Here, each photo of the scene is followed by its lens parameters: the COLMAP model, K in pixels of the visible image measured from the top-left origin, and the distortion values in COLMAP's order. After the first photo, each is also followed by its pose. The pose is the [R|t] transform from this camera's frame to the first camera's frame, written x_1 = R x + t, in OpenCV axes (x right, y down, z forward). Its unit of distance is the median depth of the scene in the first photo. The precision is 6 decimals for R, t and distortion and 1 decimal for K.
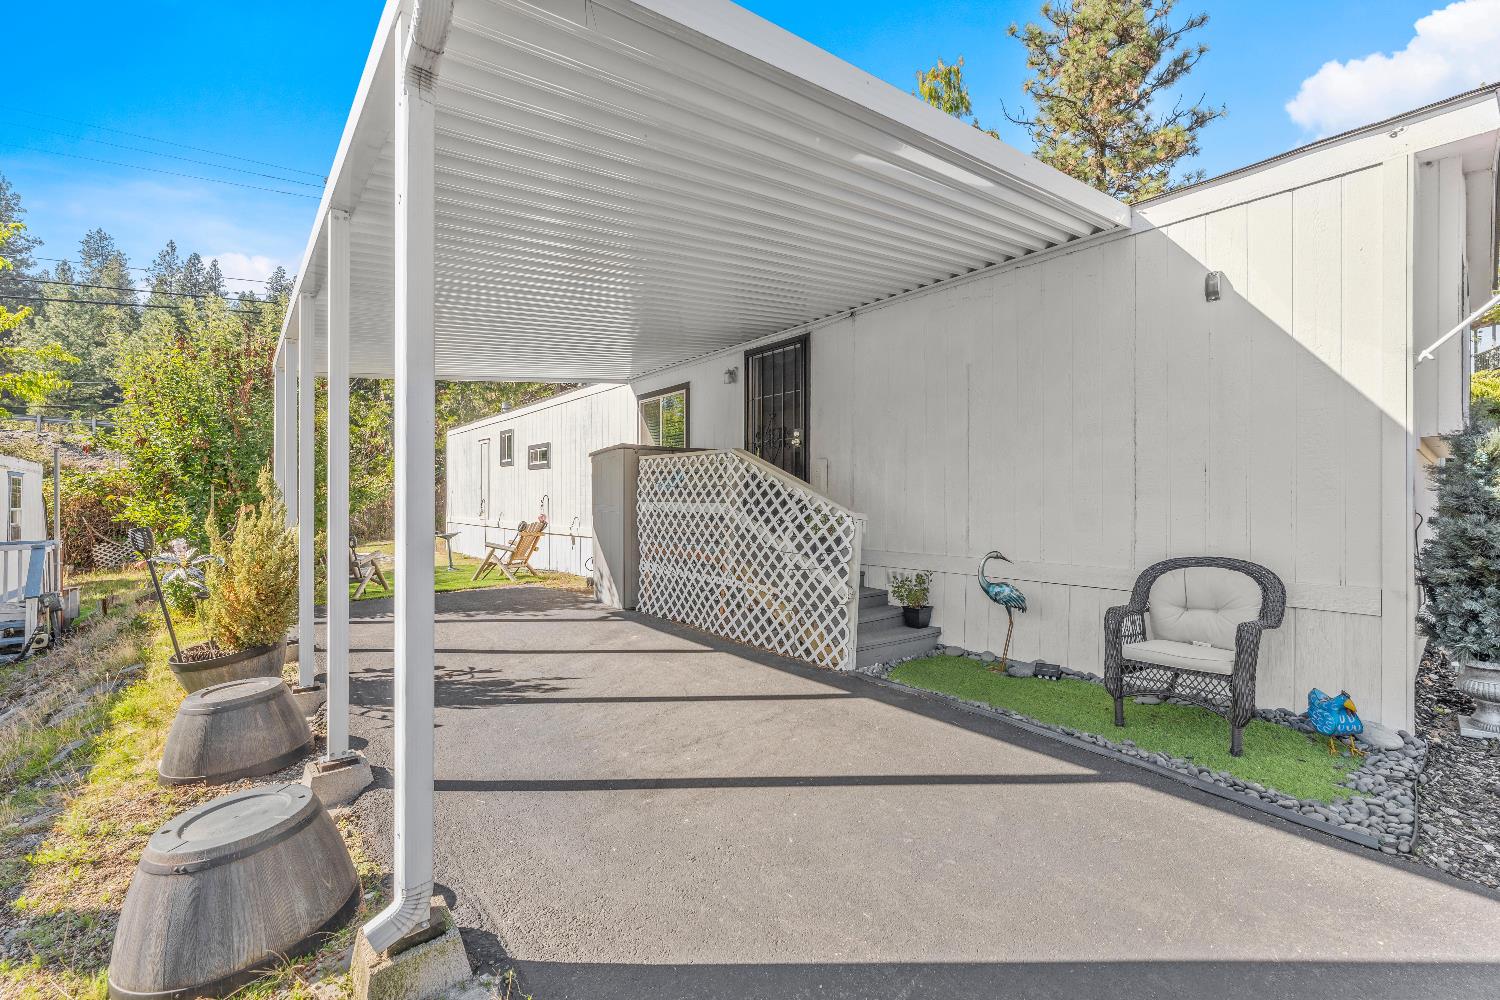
lens RADIAL K [[620.7, 0, 753.9], [0, 620.7, 499.1], [0, 0, 1]] dist [0.000779, -0.000234]
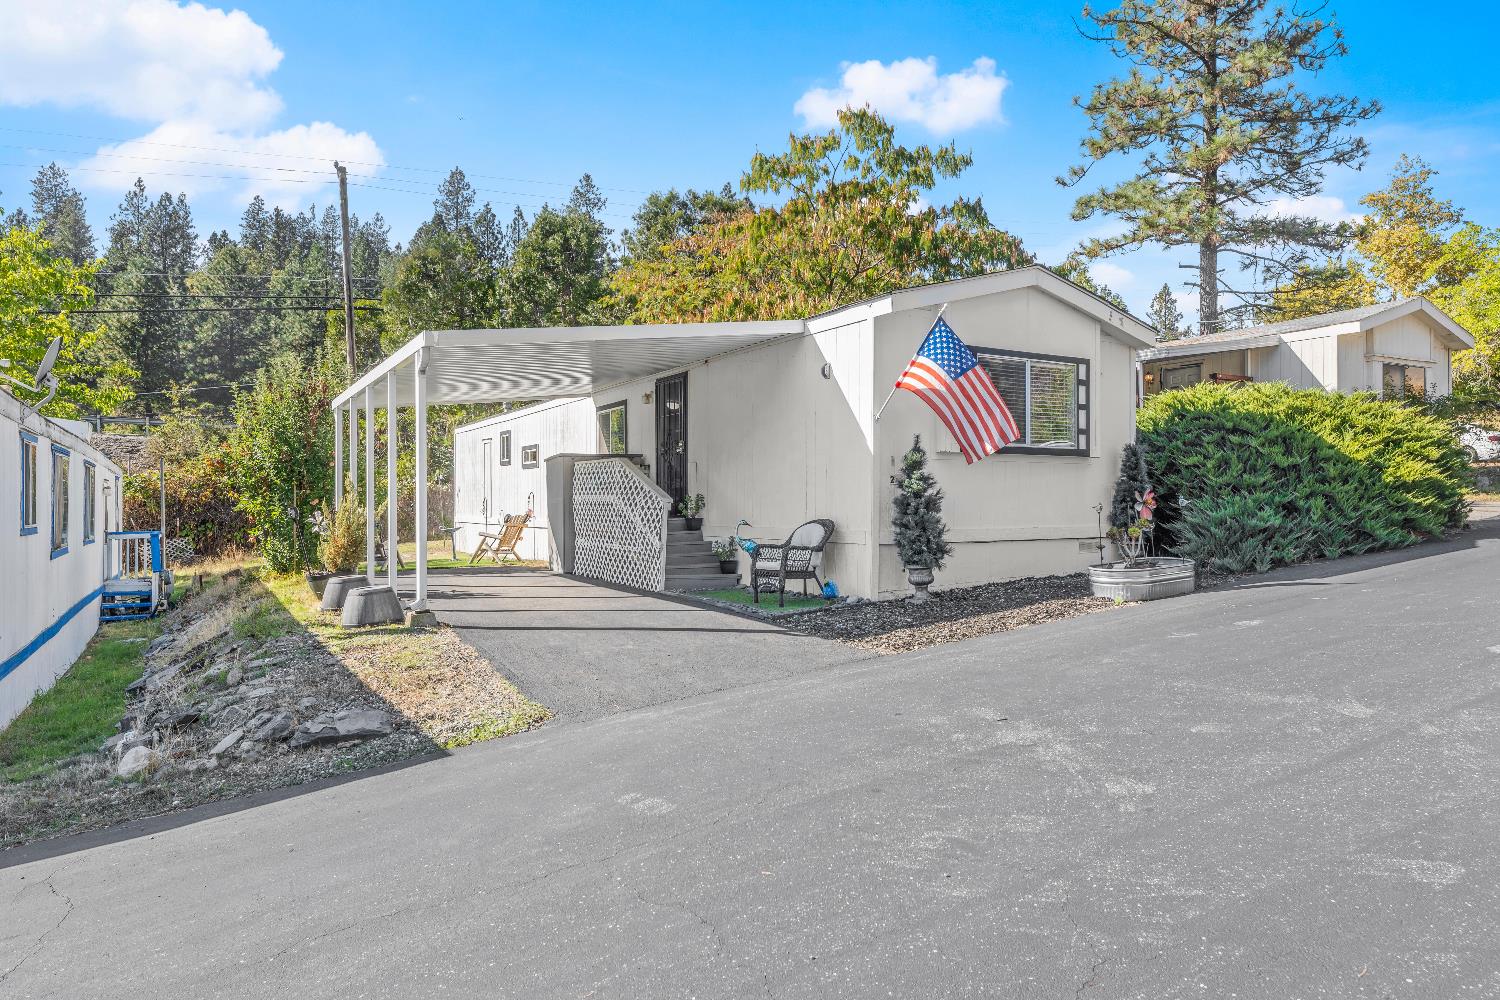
lens RADIAL K [[973.9, 0, 752.8], [0, 973.9, 500.9], [0, 0, 1]] dist [-0.003528, 0.002207]
pose [[0.984598, -0.006934, -0.174699, 0.416616], [0.006633, 0.999975, -0.002309, 0.017849], [0.174710, 0.001115, 0.984619, -0.755959]]
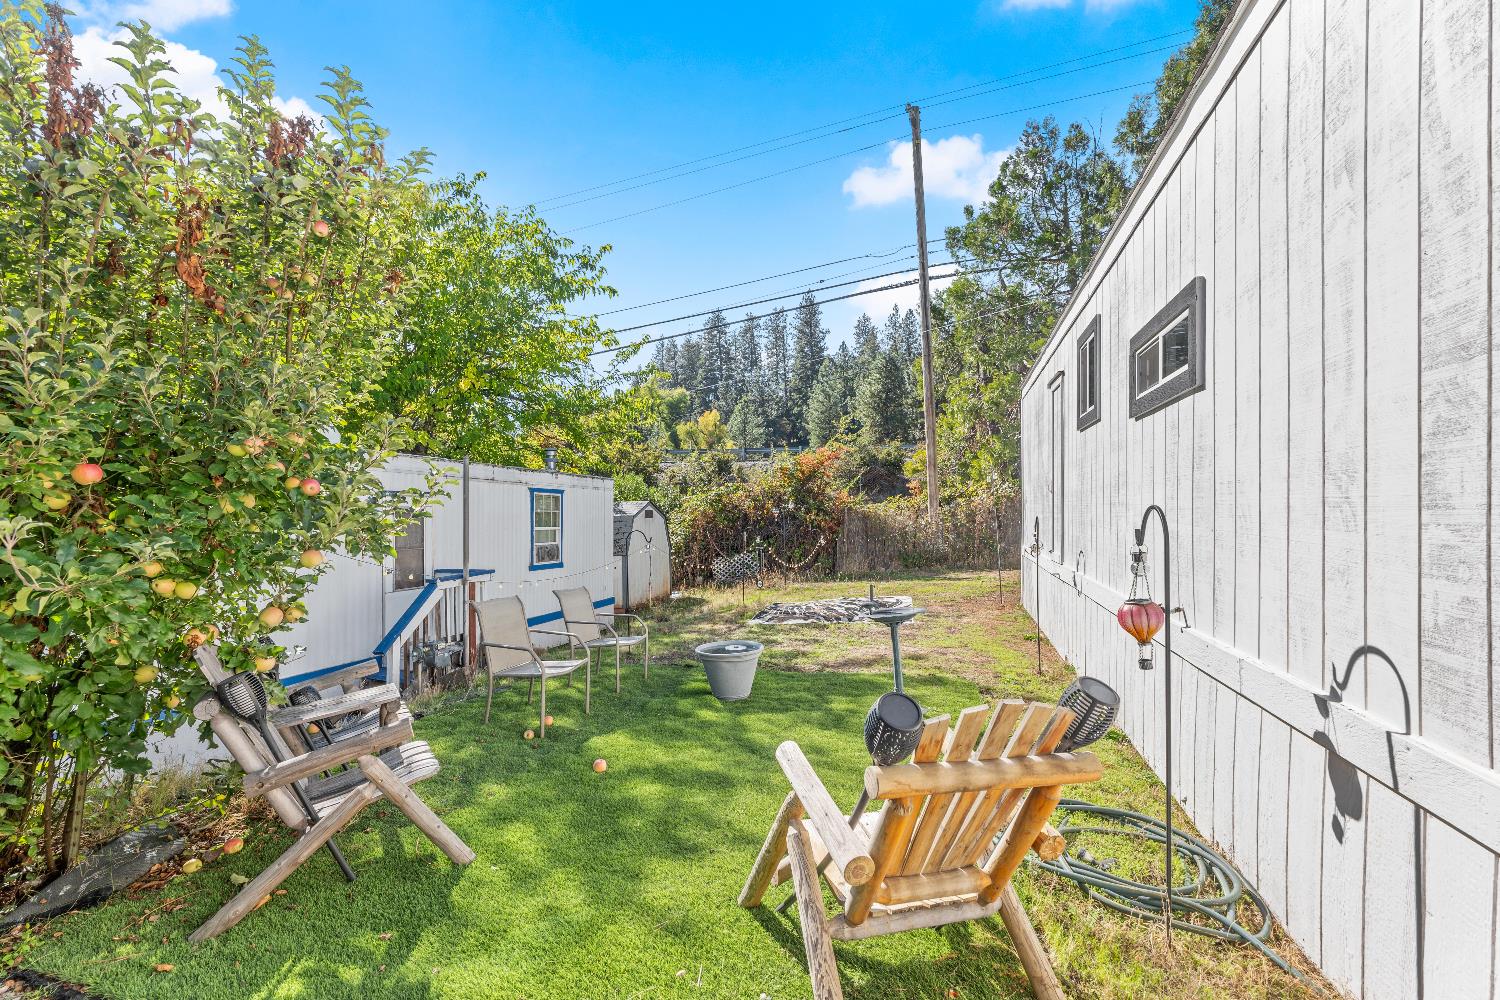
lens RADIAL K [[620.7, 0, 752.2], [0, 620.7, 508.2], [0, 0, 1]] dist [0.000779, -0.000234]
pose [[0.525284, -0.005369, -0.850910, -0.270686], [0.001603, 0.999985, -0.005320, -0.006403], [0.850925, 0.001431, 0.525285, 0.906013]]
